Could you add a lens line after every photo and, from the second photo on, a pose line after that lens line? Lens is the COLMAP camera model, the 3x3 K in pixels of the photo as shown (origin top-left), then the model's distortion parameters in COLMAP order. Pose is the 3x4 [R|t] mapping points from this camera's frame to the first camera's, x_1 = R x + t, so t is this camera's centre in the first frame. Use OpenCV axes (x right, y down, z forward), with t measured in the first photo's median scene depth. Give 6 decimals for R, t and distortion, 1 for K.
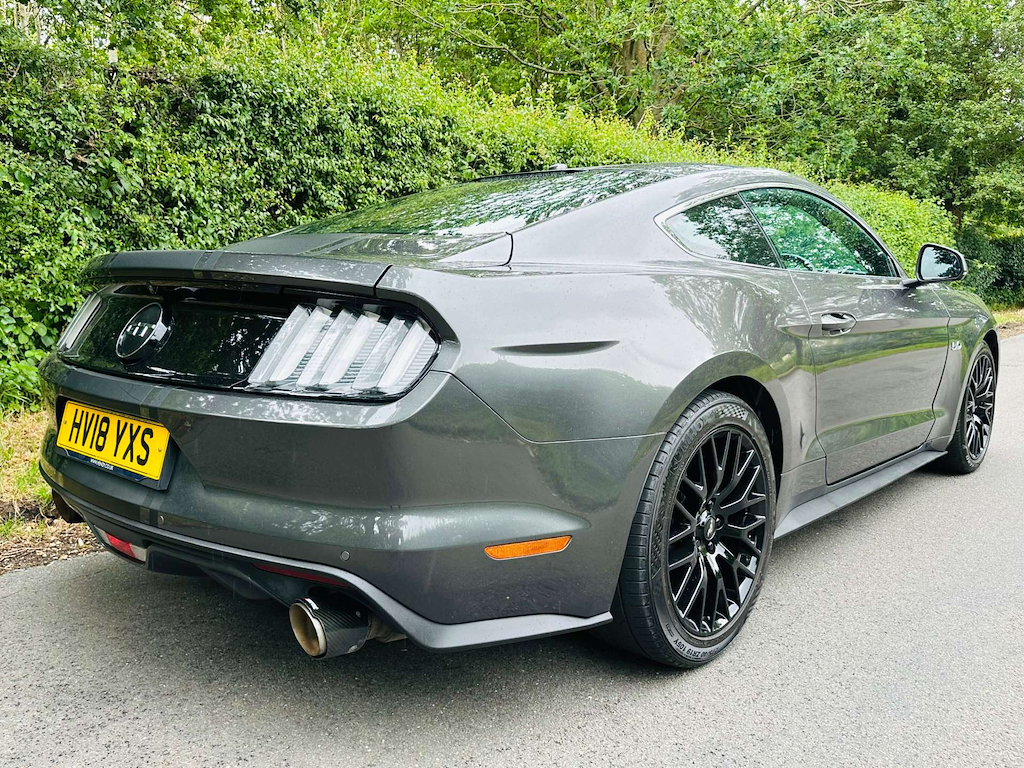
lens RADIAL K [[878.5, 0, 522.2], [0, 878.5, 379.9], [0, 0, 1]] dist [0.093980, -0.155141]
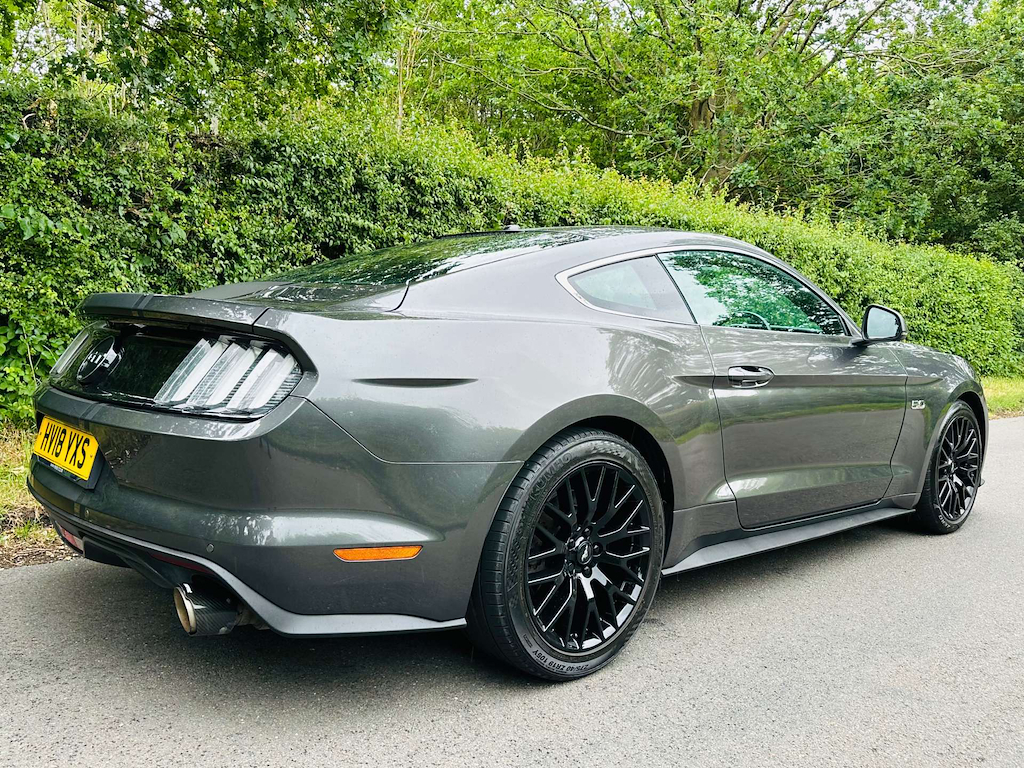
lens RADIAL K [[881.2, 0, 514.7], [0, 881.2, 381.0], [0, 0, 1]] dist [0.114557, -0.179583]
pose [[0.992447, 0.034005, -0.117865, 0.127000], [-0.040817, 0.997603, -0.055871, 0.009125], [0.115682, 0.060260, 0.991457, -0.061298]]
